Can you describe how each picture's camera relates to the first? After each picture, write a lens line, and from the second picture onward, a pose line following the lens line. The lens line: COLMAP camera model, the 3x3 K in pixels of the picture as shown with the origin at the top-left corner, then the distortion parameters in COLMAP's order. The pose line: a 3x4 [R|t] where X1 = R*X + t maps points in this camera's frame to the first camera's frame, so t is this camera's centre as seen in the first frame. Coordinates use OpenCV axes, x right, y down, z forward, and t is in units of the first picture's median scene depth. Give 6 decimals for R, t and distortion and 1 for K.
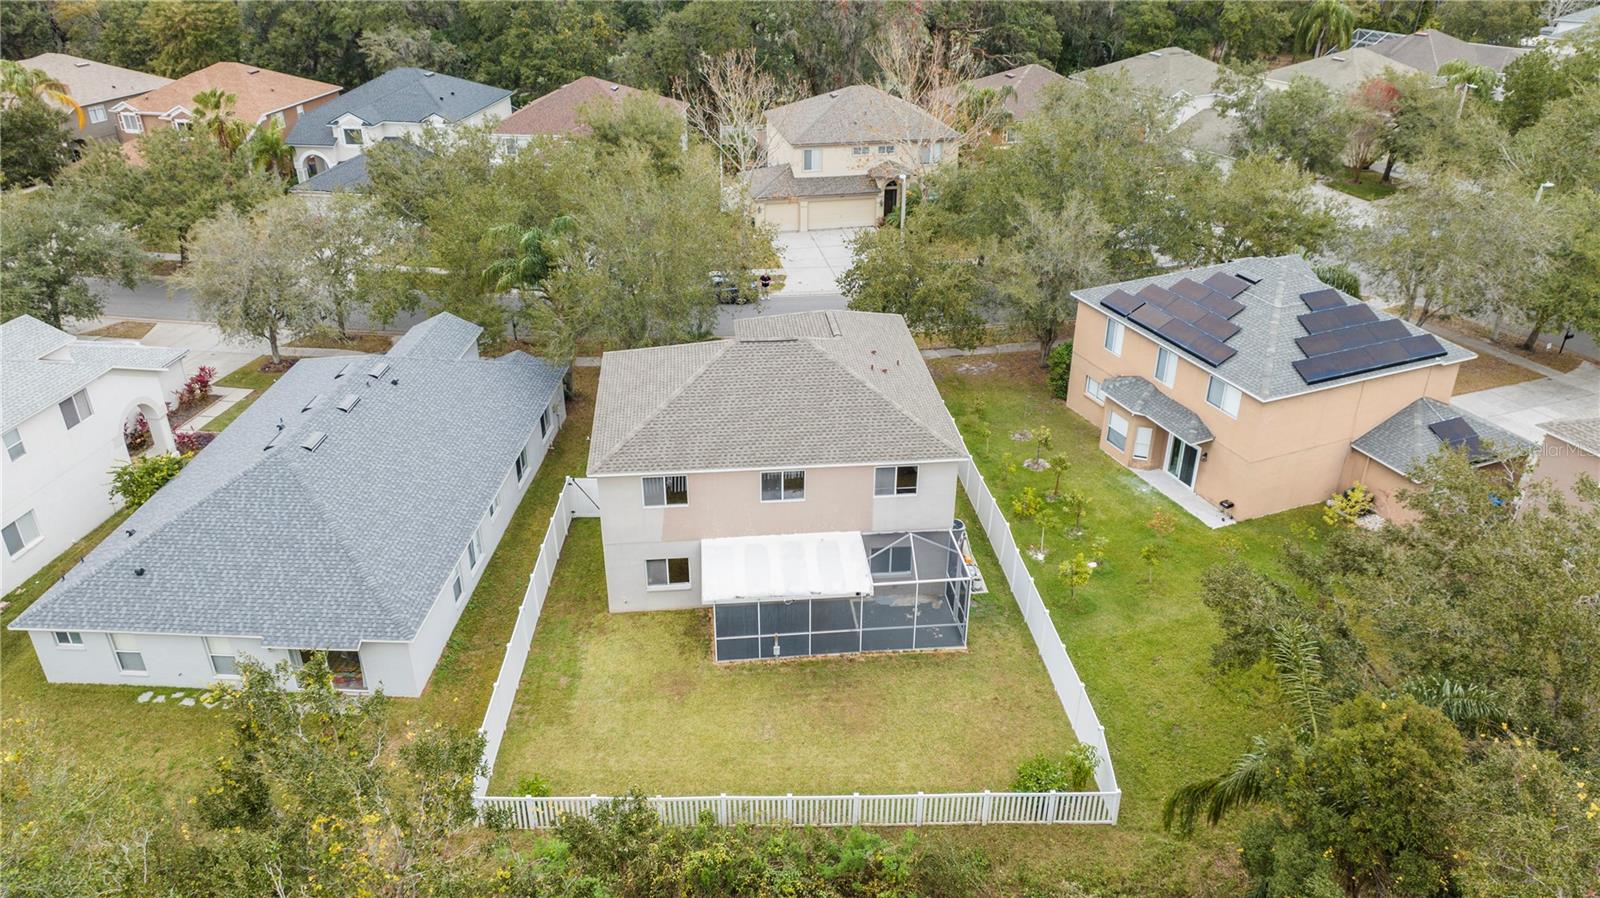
lens RADIAL K [[1125.0, 0, 800.0], [0, 1125.0, 449.0], [0, 0, 1]] dist [-0.027776, 0.000074]
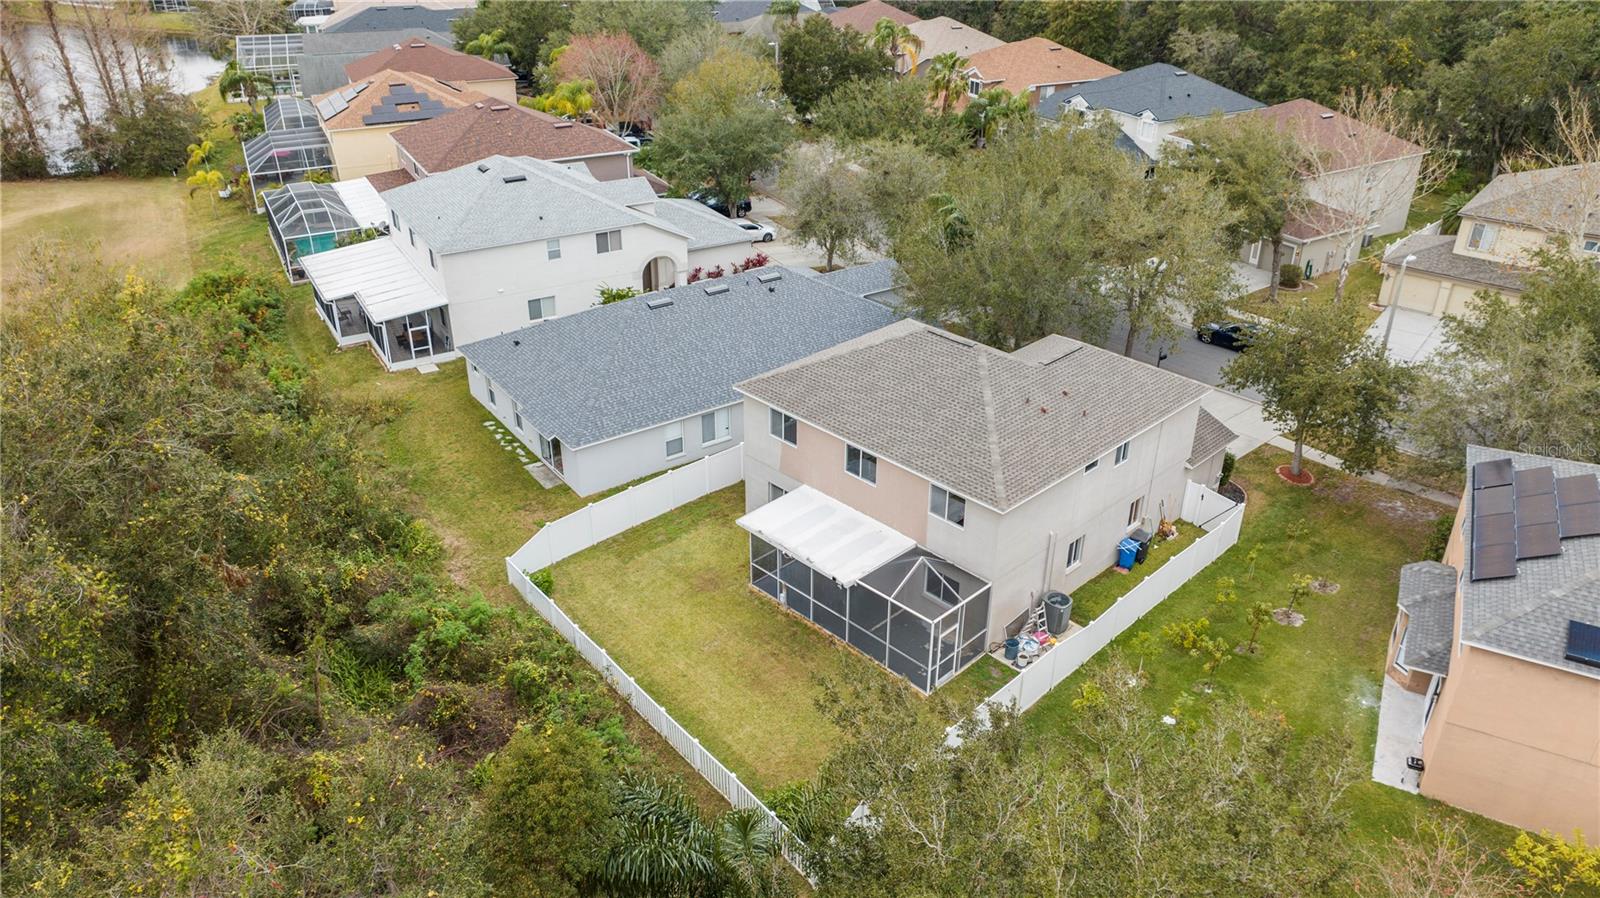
lens RADIAL K [[1125.0, 0, 800.0], [0, 1125.0, 449.0], [0, 0, 1]] dist [-0.027776, 0.000074]
pose [[0.624078, 0.368260, -0.689138, 0.652321], [-0.370409, 0.916005, 0.154054, -0.117571], [0.687985, 0.159121, 0.708065, 0.223192]]
